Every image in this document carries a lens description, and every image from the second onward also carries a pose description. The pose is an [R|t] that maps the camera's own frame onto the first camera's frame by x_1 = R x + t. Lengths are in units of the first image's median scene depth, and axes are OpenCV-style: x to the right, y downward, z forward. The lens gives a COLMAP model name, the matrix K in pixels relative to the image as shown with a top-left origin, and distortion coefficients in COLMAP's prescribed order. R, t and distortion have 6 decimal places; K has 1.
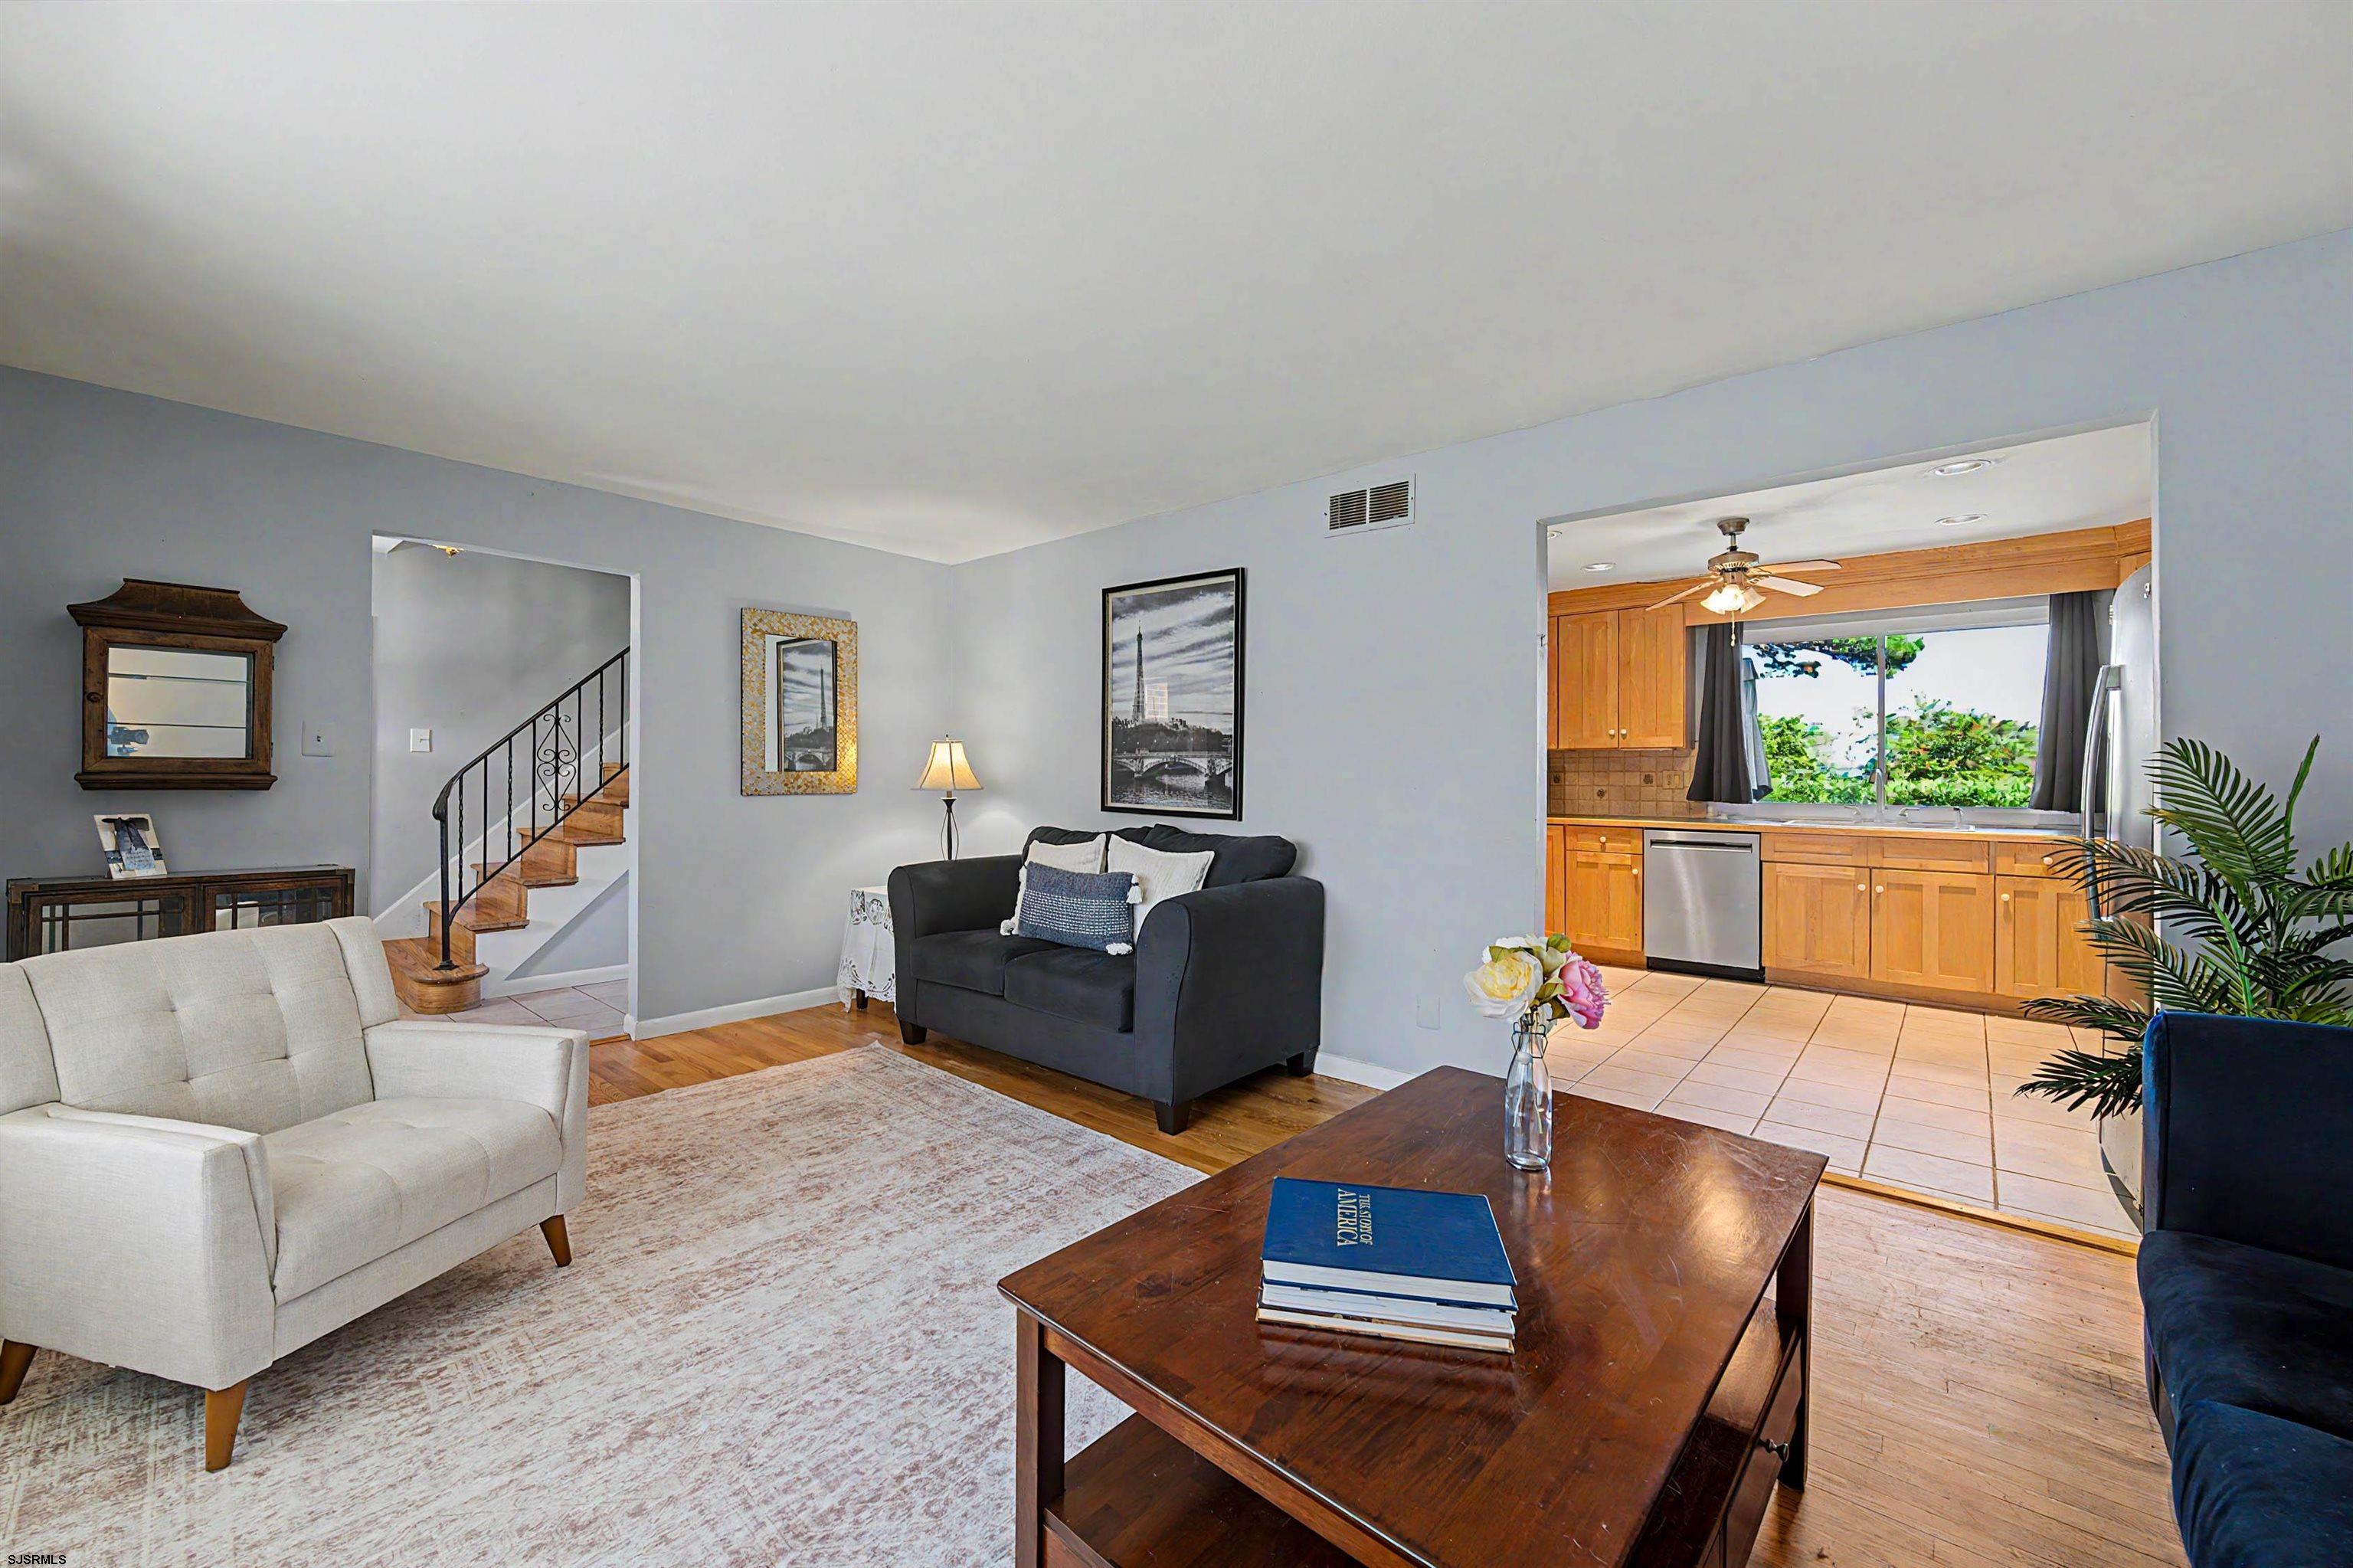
lens RADIAL K [[923.8, 0, 1174.7], [0, 923.8, 769.8], [0, 0, 1]] dist [-0.008747, 0.000002]
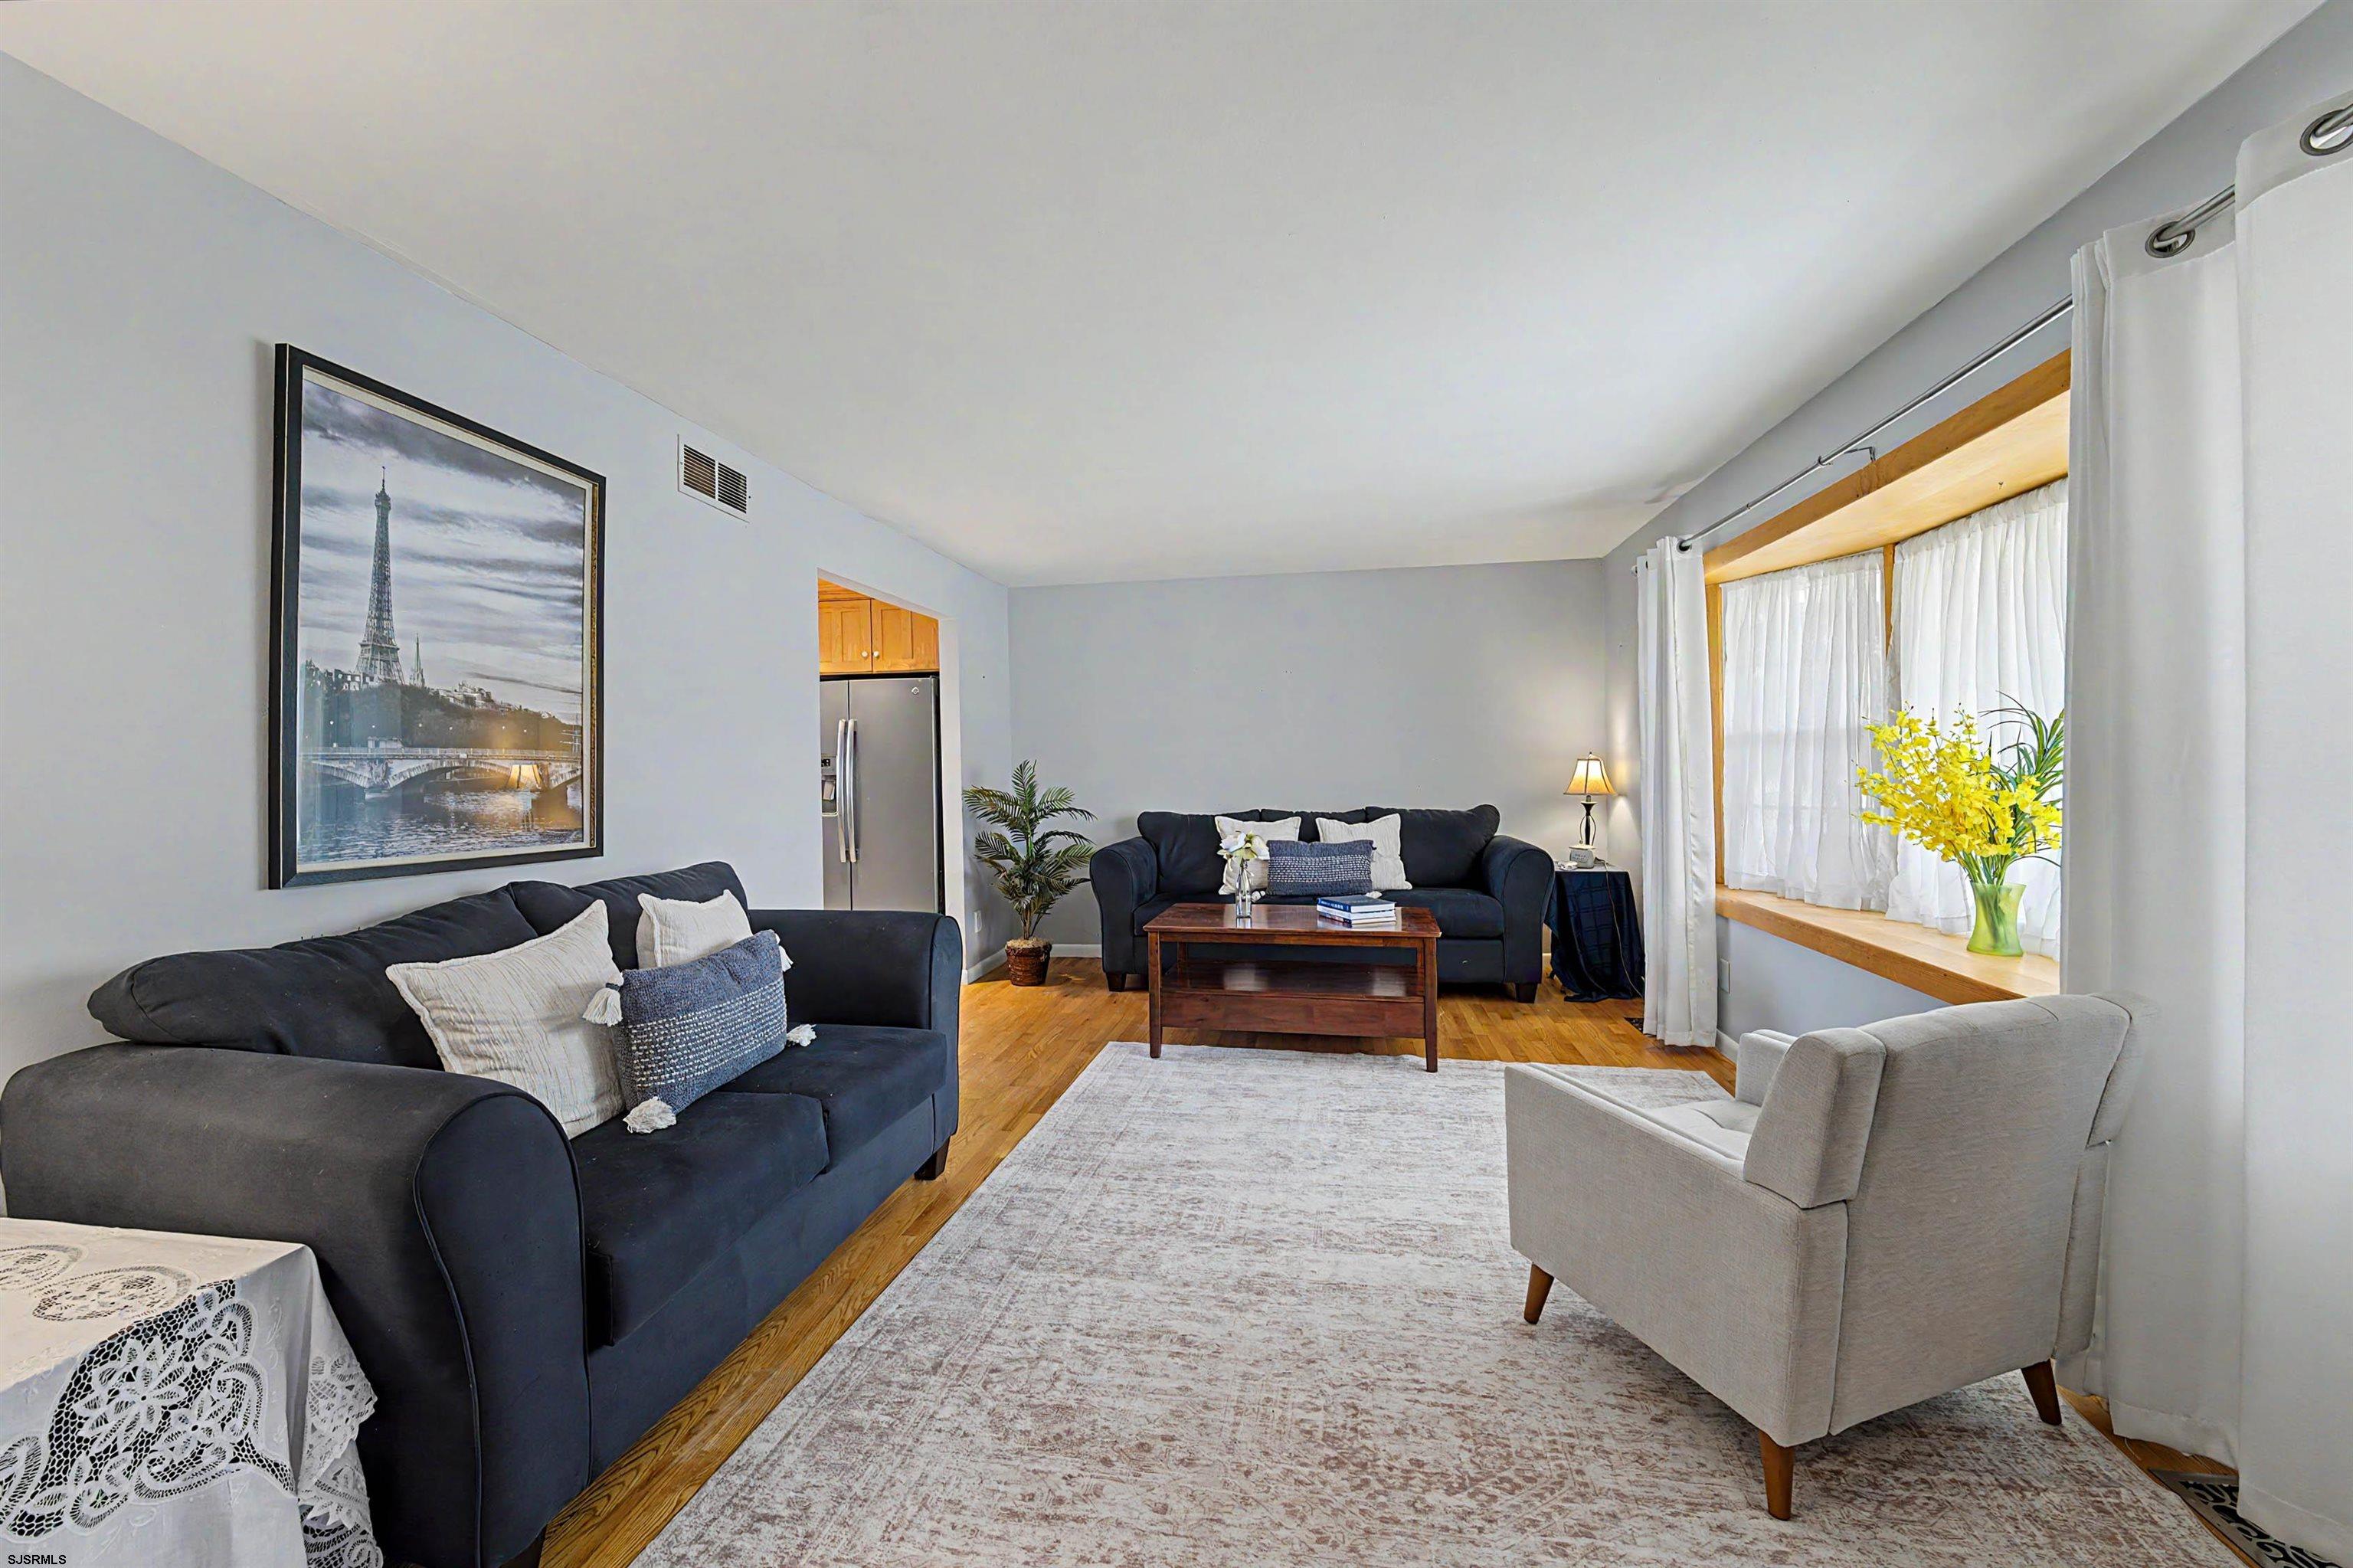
lens RADIAL K [[923.8, 0, 1172.9], [0, 923.8, 774.4], [0, 0, 1]] dist [-0.008747, 0.000002]
pose [[-0.509664, 0.003848, 0.860365, -0.684064], [0.018625, 0.999805, 0.006562, -0.000427], [-0.860172, 0.019369, -0.509636, 0.951087]]
